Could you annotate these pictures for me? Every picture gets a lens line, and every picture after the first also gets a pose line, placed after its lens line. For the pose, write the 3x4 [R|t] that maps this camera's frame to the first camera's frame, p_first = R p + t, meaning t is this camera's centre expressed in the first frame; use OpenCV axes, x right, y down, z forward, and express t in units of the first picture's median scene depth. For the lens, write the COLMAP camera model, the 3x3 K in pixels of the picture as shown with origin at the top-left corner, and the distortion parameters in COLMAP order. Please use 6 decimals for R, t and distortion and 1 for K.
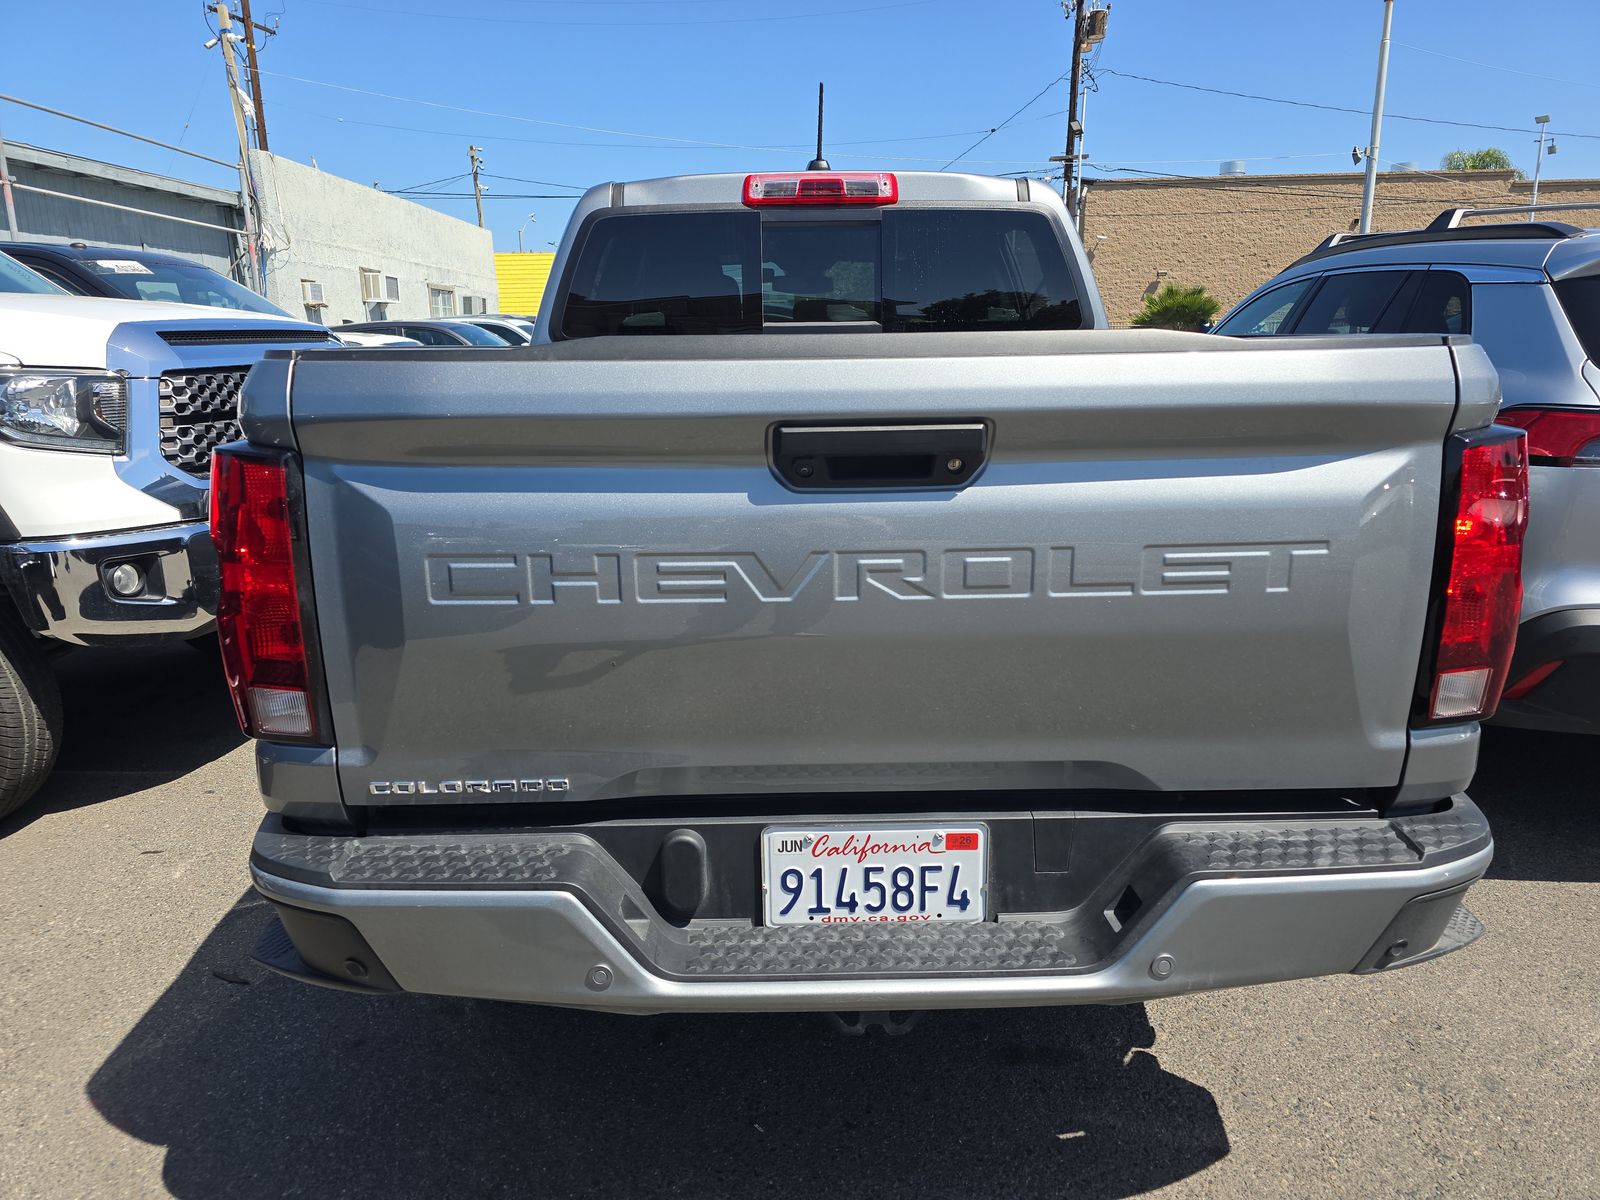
lens RADIAL K [[1077.2, 0, 800.0], [0, 1077.2, 600.0], [0, 0, 1]] dist [0.062308, -0.048292]
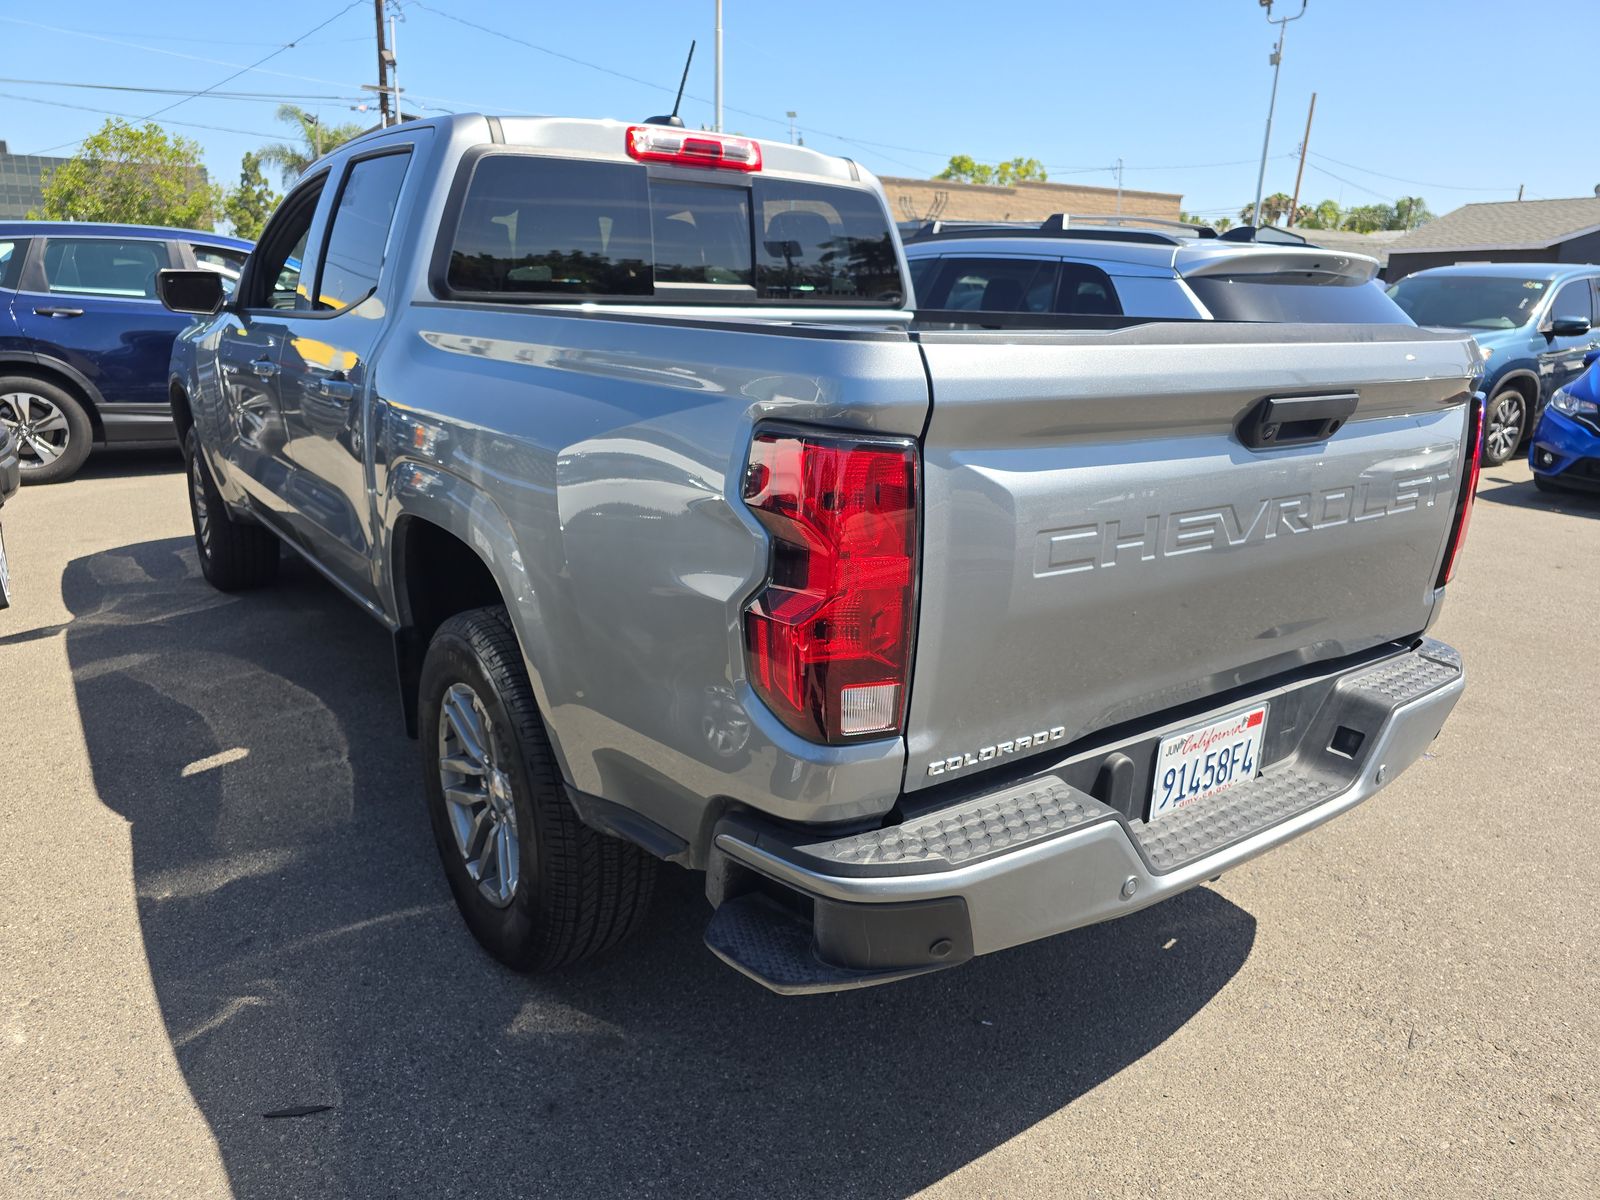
lens RADIAL K [[1091.1, 0, 796.2], [0, 1091.1, 601.2], [0, 0, 1]] dist [0.047893, -0.039270]
pose [[0.821304, -0.124522, 0.556735, -0.992508], [0.099835, 0.992200, 0.074642, -0.066996], [-0.561687, -0.005722, 0.827330, 0.223524]]
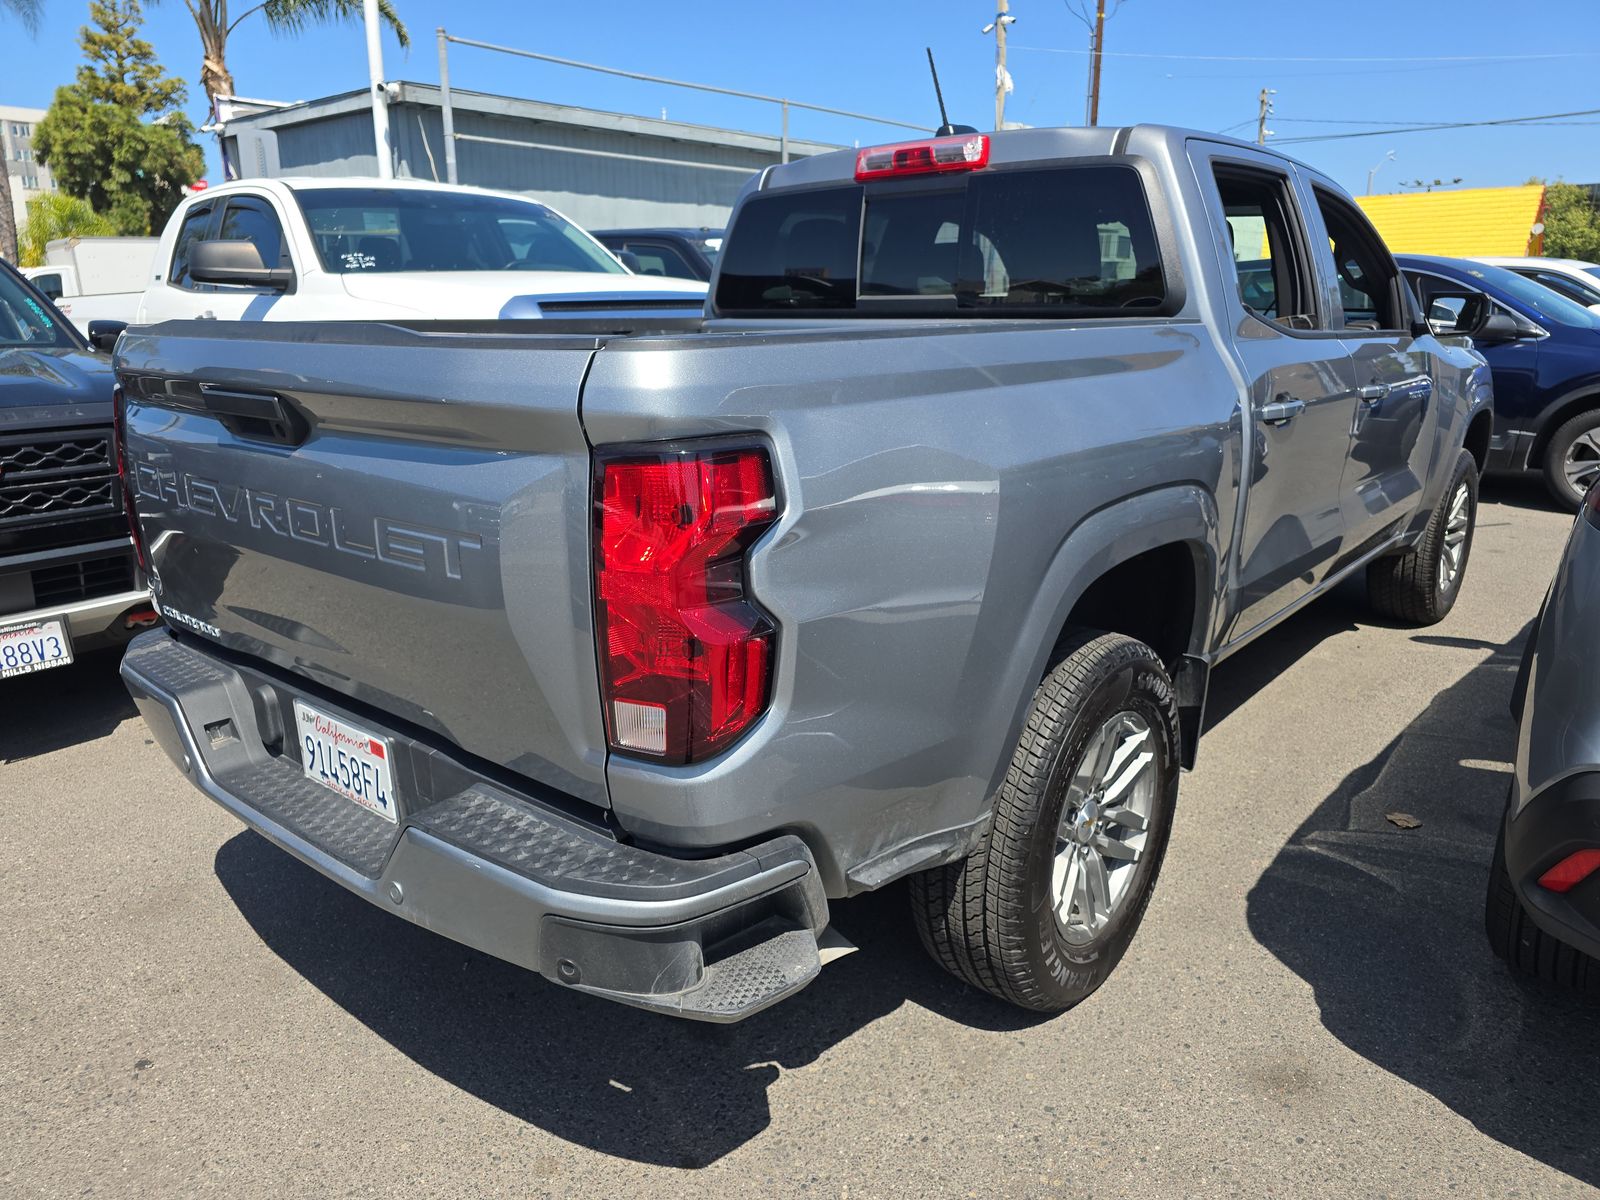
lens RADIAL K [[1091.1, 0, 796.2], [0, 1091.1, 601.2], [0, 0, 1]] dist [0.047893, -0.039270]
pose [[0.755622, 0.180681, -0.629596, 1.211057], [-0.157412, 0.983124, 0.093215, -0.120202], [0.635813, 0.028670, 0.771311, 0.349082]]
